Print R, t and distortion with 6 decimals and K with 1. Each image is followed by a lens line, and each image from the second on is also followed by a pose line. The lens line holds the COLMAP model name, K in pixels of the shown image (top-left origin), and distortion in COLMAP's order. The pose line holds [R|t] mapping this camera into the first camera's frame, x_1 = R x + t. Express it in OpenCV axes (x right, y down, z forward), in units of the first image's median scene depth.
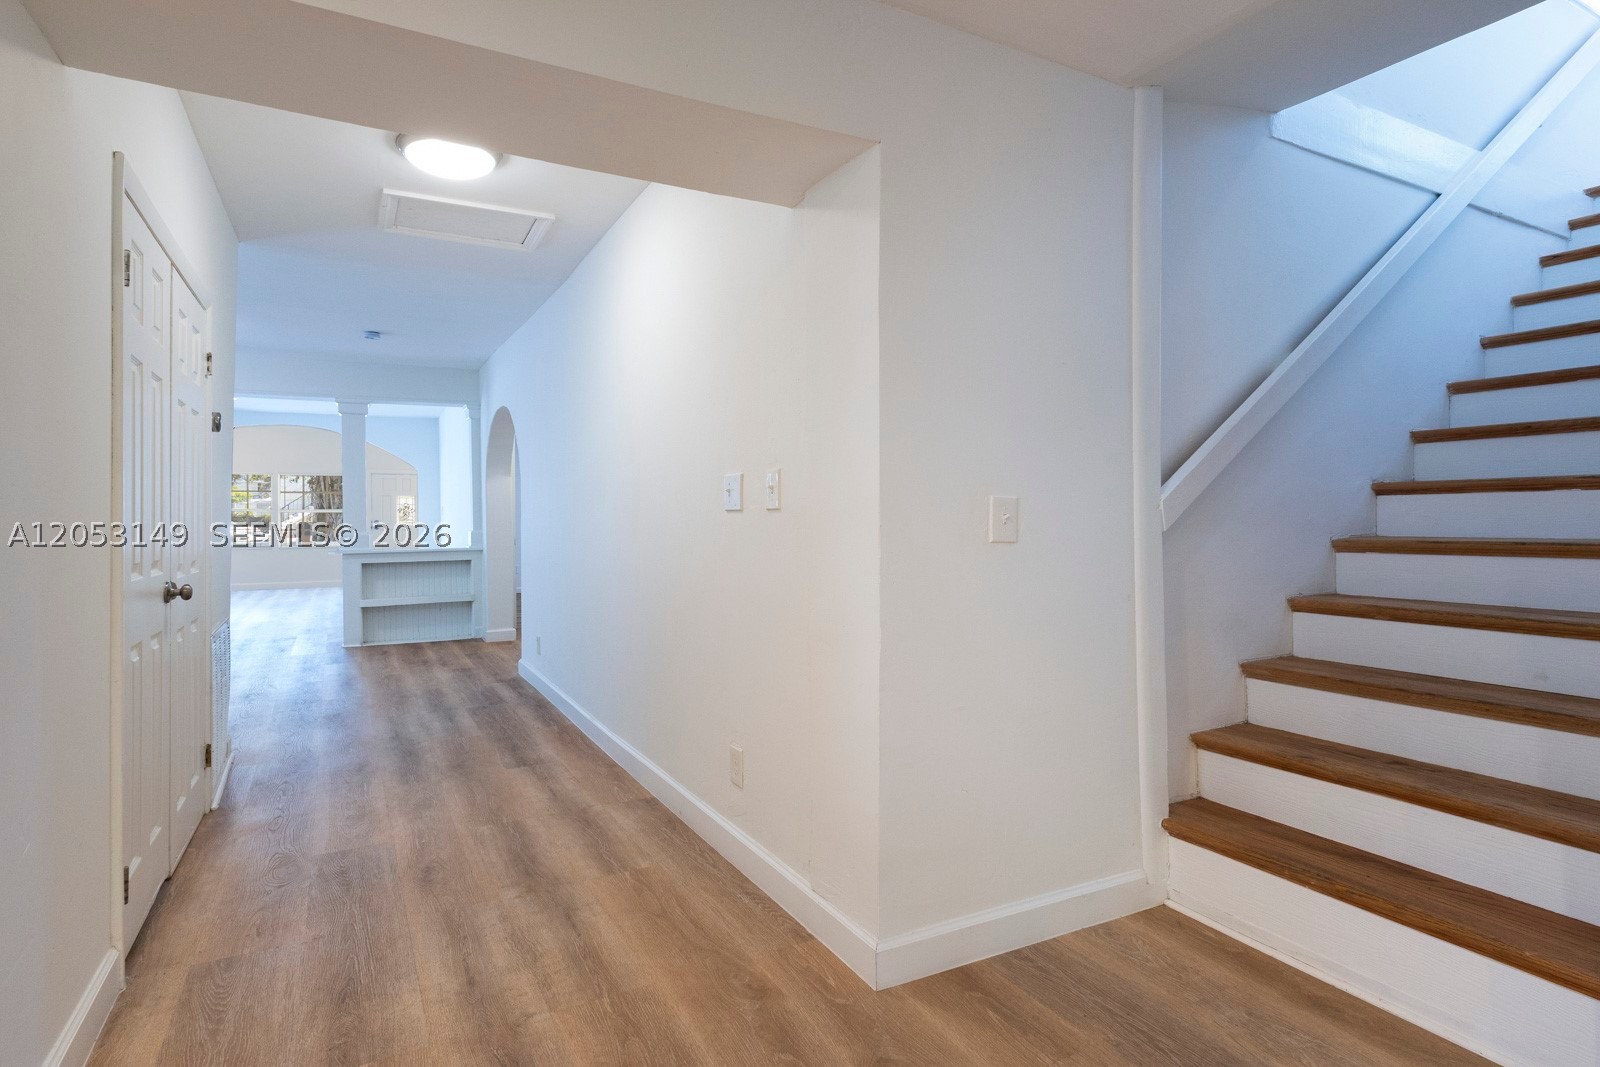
lens RADIAL K [[778.0, 0, 790.2], [0, 778.0, 523.9], [0, 0, 1]] dist [0.000788, -0.000210]
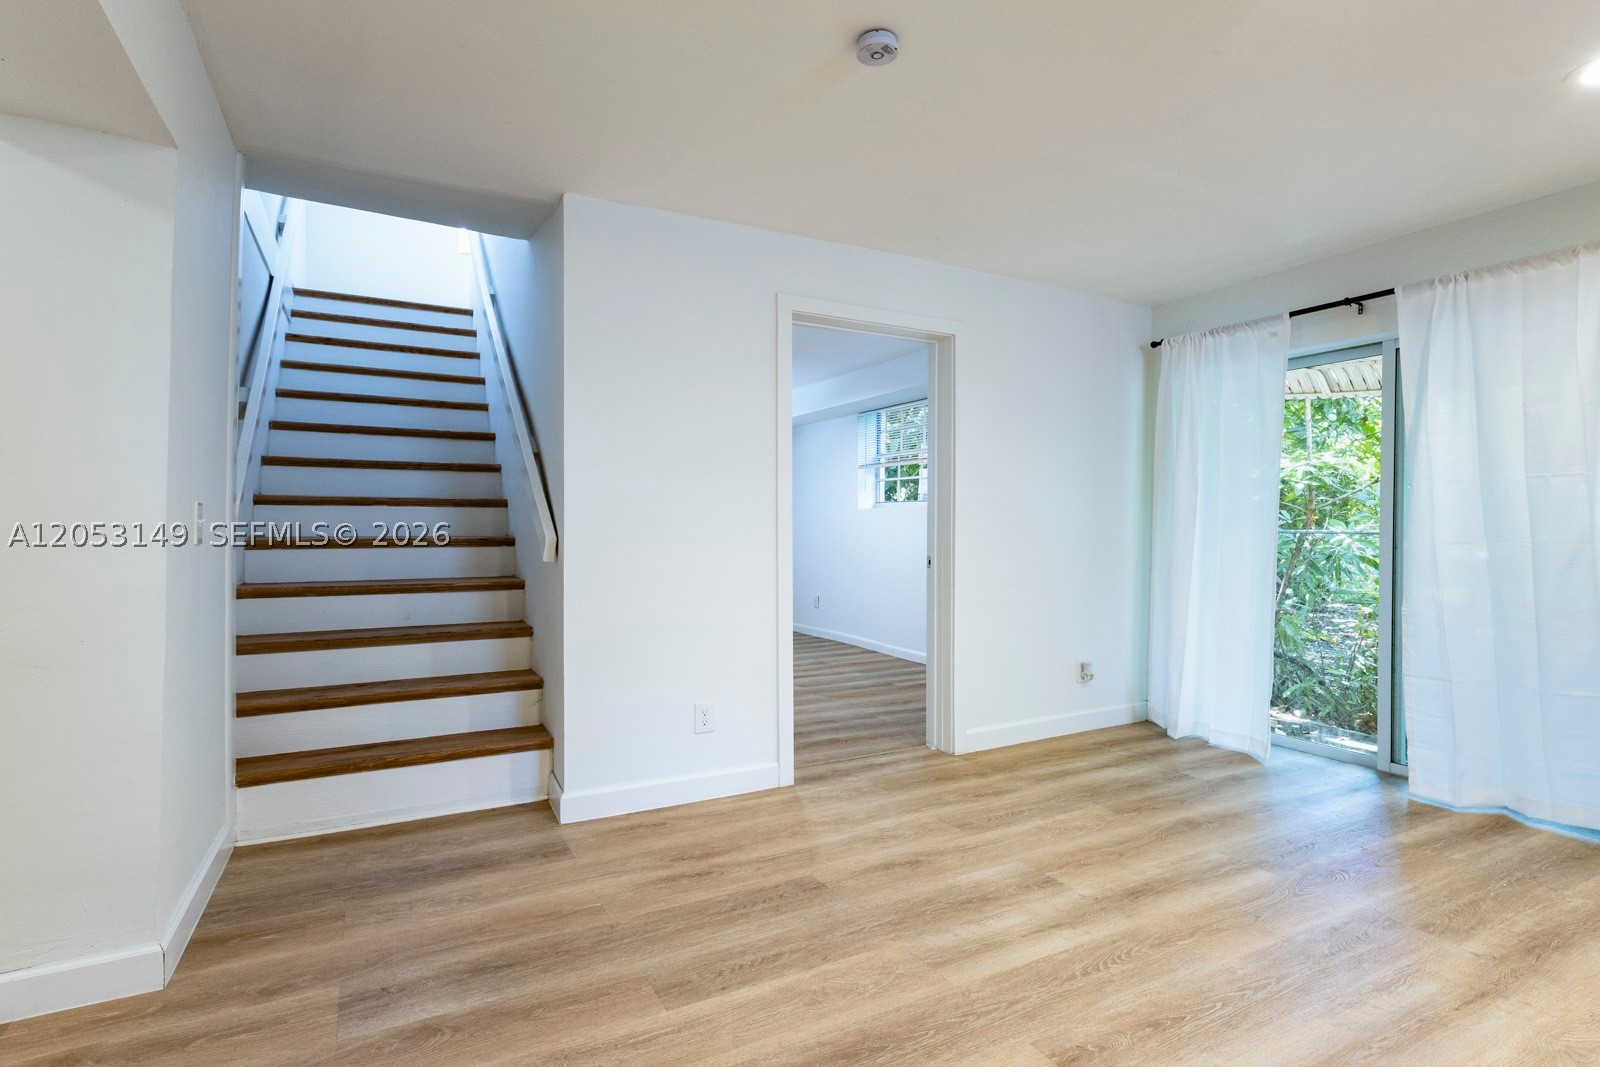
lens RADIAL K [[778.0, 0, 790.2], [0, 778.0, 523.9], [0, 0, 1]] dist [0.000788, -0.000210]
pose [[0.029432, 0.003549, 0.999560, -0.850422], [-0.008511, 0.999958, -0.003300, -0.010601], [-0.999531, -0.008410, 0.029461, 0.149553]]
